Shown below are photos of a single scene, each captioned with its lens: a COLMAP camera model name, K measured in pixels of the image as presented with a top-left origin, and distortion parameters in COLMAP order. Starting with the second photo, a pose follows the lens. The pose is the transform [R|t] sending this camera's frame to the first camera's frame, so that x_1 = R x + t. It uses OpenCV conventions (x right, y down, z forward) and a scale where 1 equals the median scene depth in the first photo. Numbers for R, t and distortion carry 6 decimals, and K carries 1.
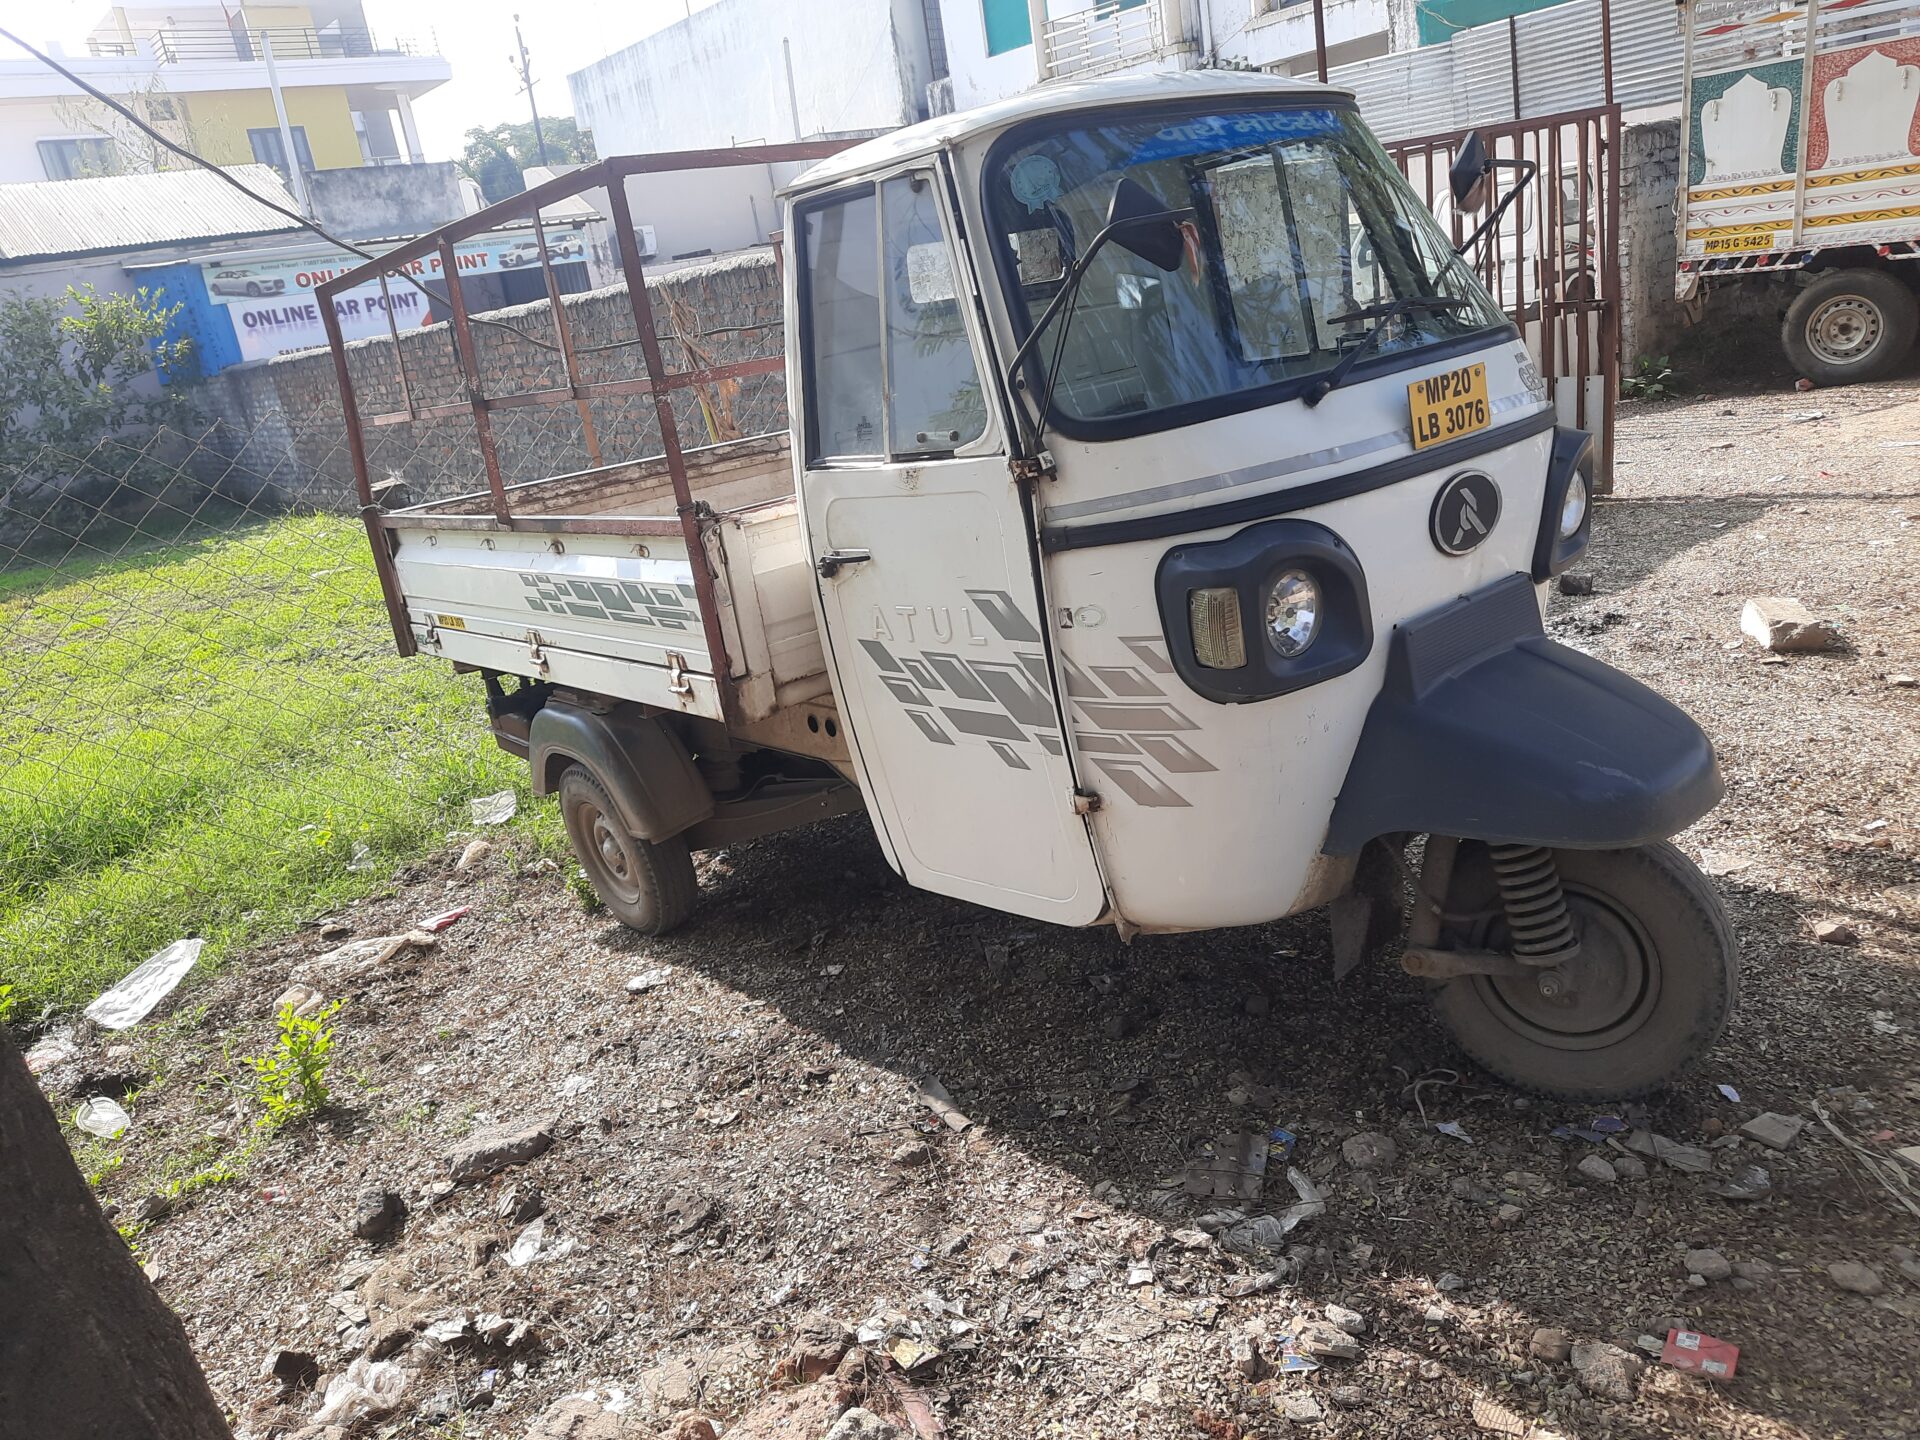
lens RADIAL K [[1417.2, 0, 949.5], [0, 1417.2, 718.6], [0, 0, 1]] dist [0.059798, -0.054701]
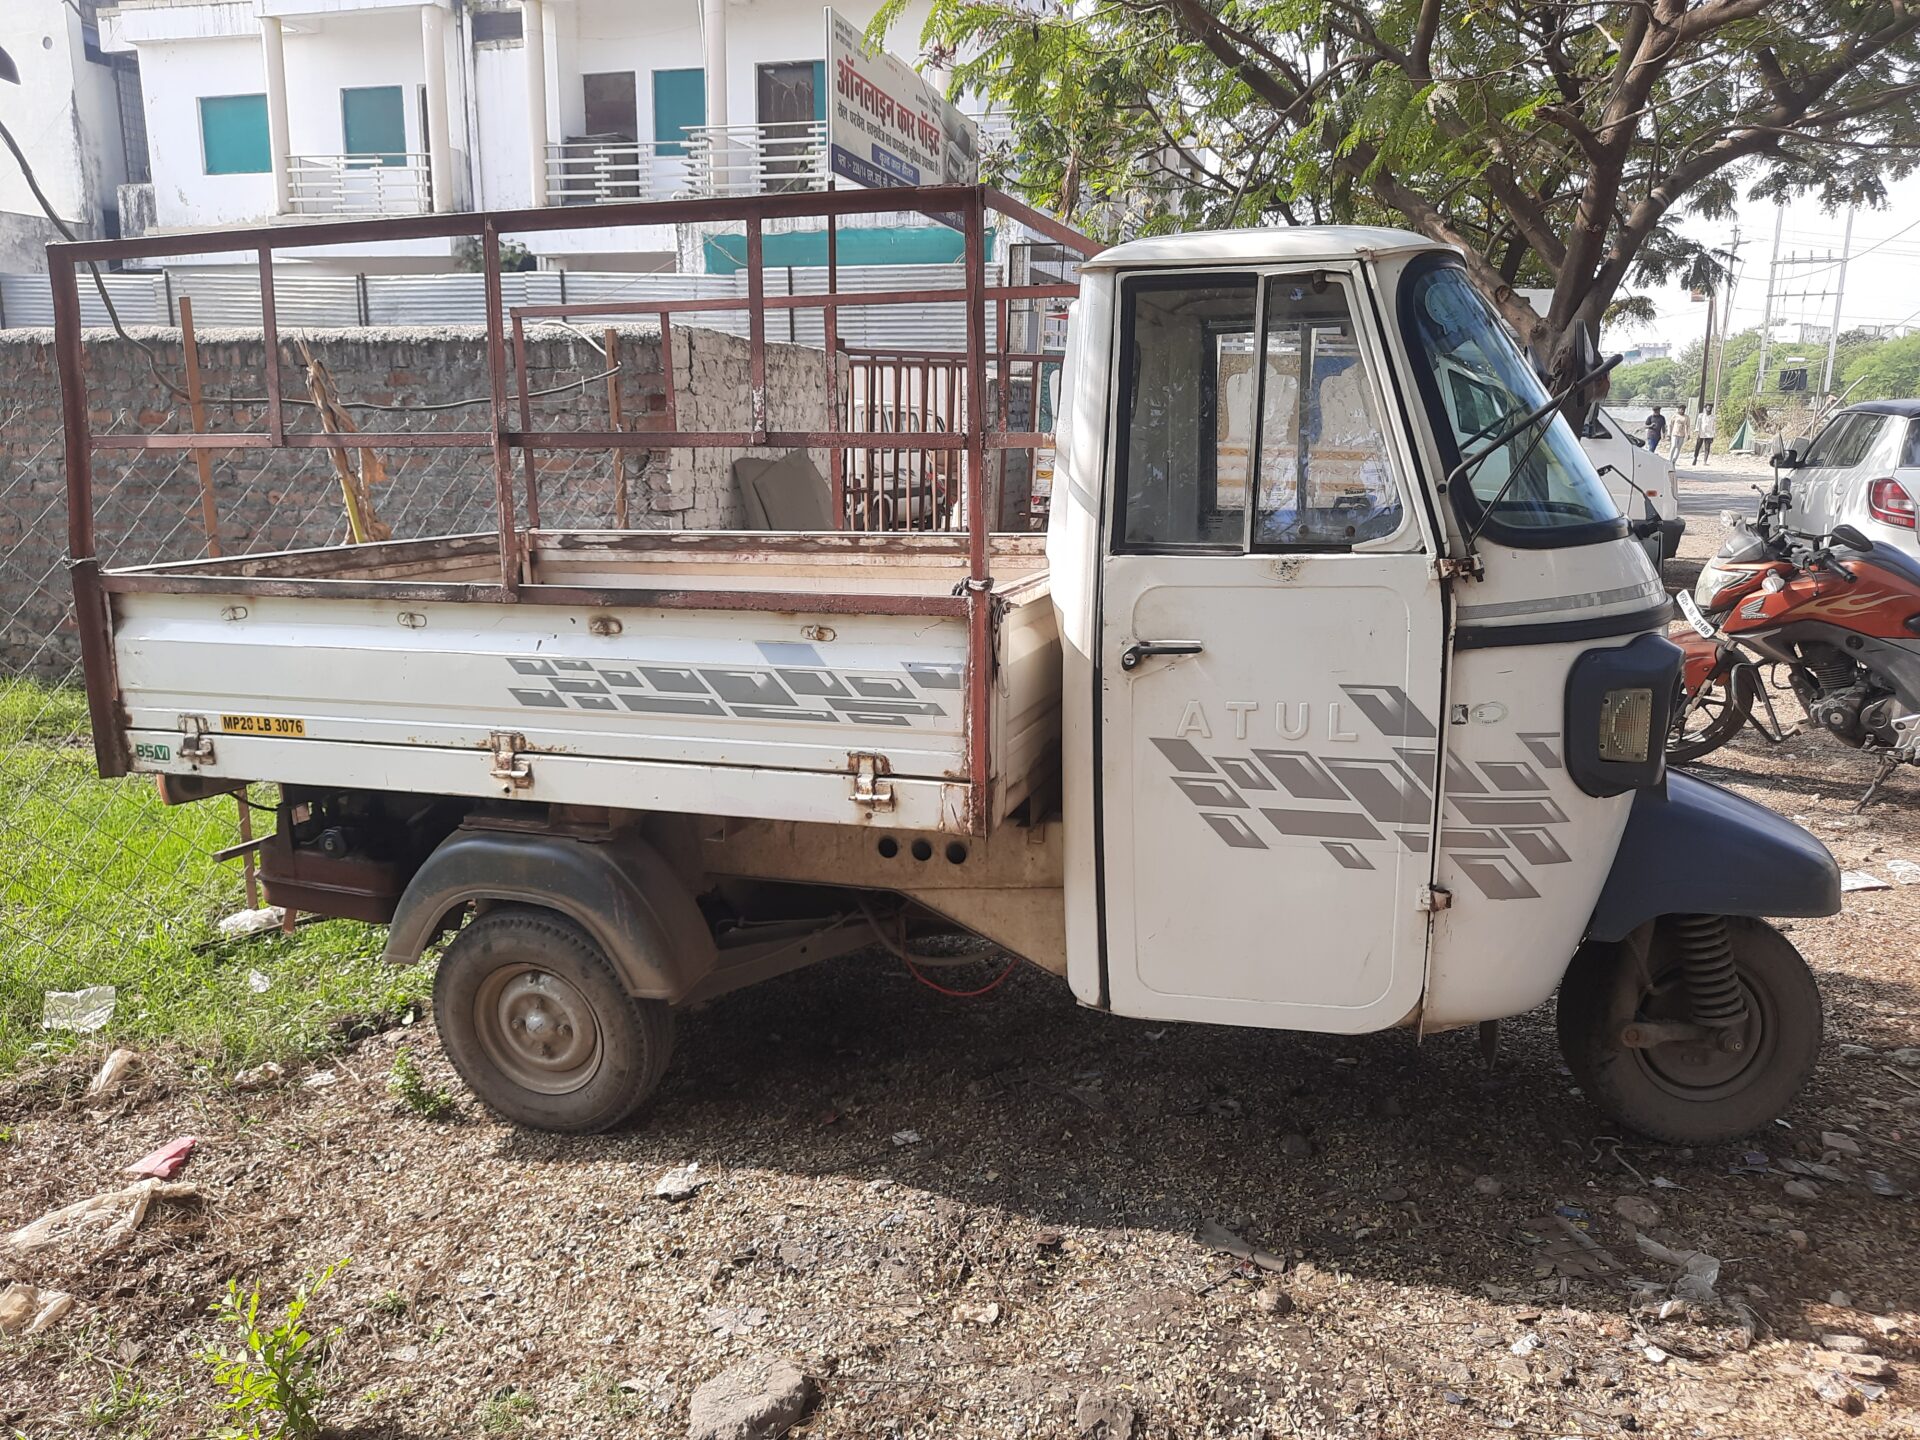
lens RADIAL K [[1430.2, 0, 948.1], [0, 1430.2, 710.8], [0, 0, 1]] dist [0.060210, -0.071047]
pose [[0.826442, 0.050427, 0.560758, -0.760276], [0.028618, 0.990931, -0.131288, 0.049764], [-0.562293, 0.124550, 0.817504, 0.331307]]
